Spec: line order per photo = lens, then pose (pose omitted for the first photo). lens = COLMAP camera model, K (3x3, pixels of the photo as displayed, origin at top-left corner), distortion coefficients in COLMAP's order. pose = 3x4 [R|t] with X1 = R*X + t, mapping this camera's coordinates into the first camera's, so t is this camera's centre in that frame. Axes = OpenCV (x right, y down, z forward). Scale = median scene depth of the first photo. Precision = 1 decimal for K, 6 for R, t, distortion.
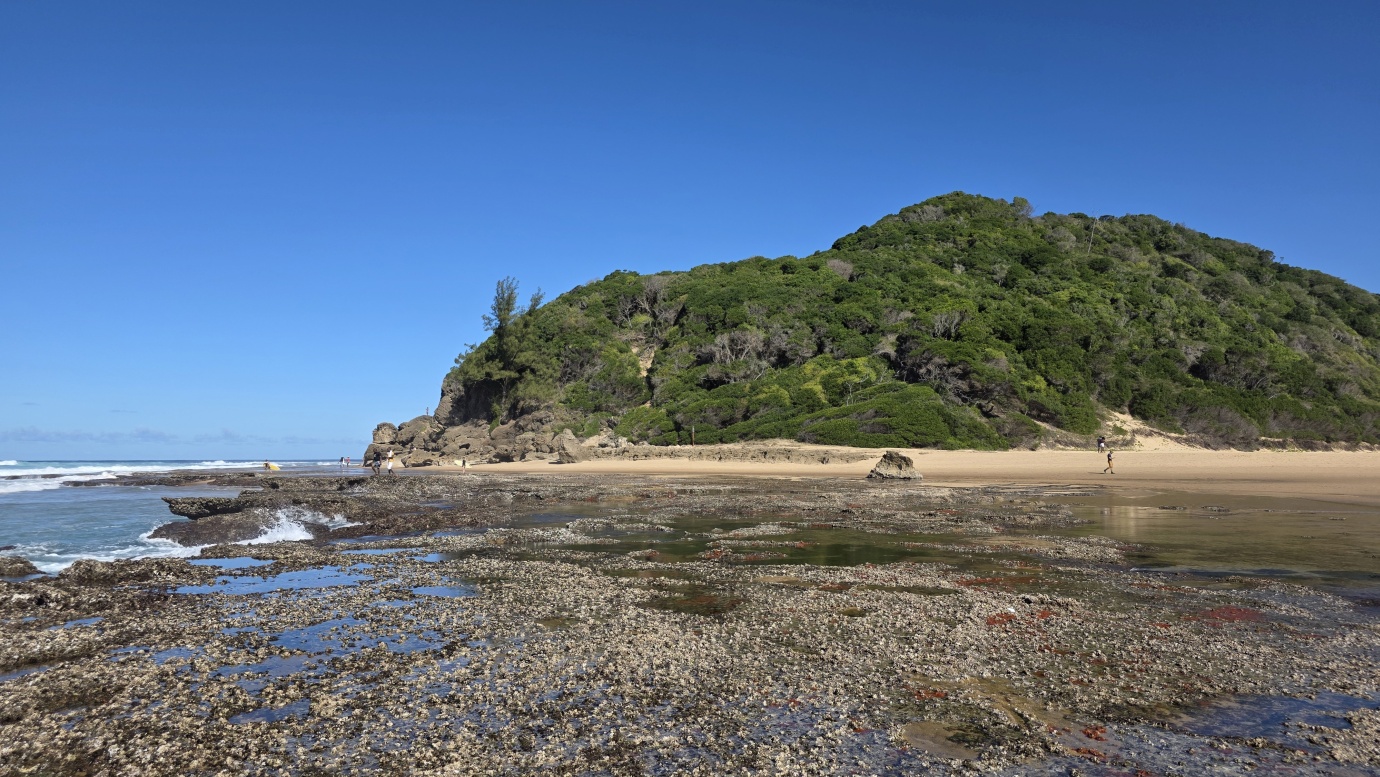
lens RADIAL K [[923.8, 0, 721.3], [0, 923.8, 396.6], [0, 0, 1]] dist [0.024619, 0.002401]
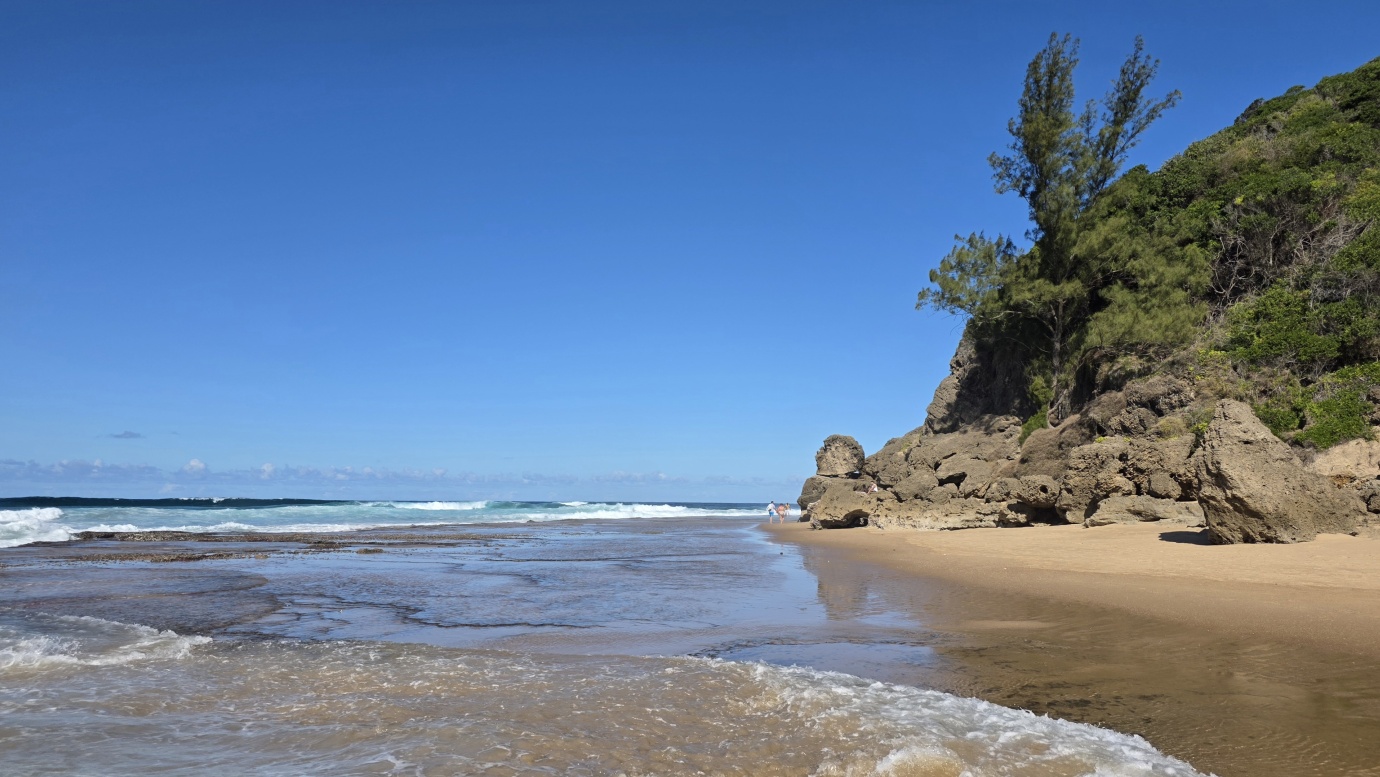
lens RADIAL K [[923.8, 0, 735.4], [0, 923.8, 383.4], [0, 0, 1]] dist [0.024619, 0.002401]
pose [[0.780923, -0.065674, -0.621166, -0.098670], [0.025338, 0.996970, -0.073551, 0.038490], [0.624113, 0.041698, 0.780220, 0.615460]]
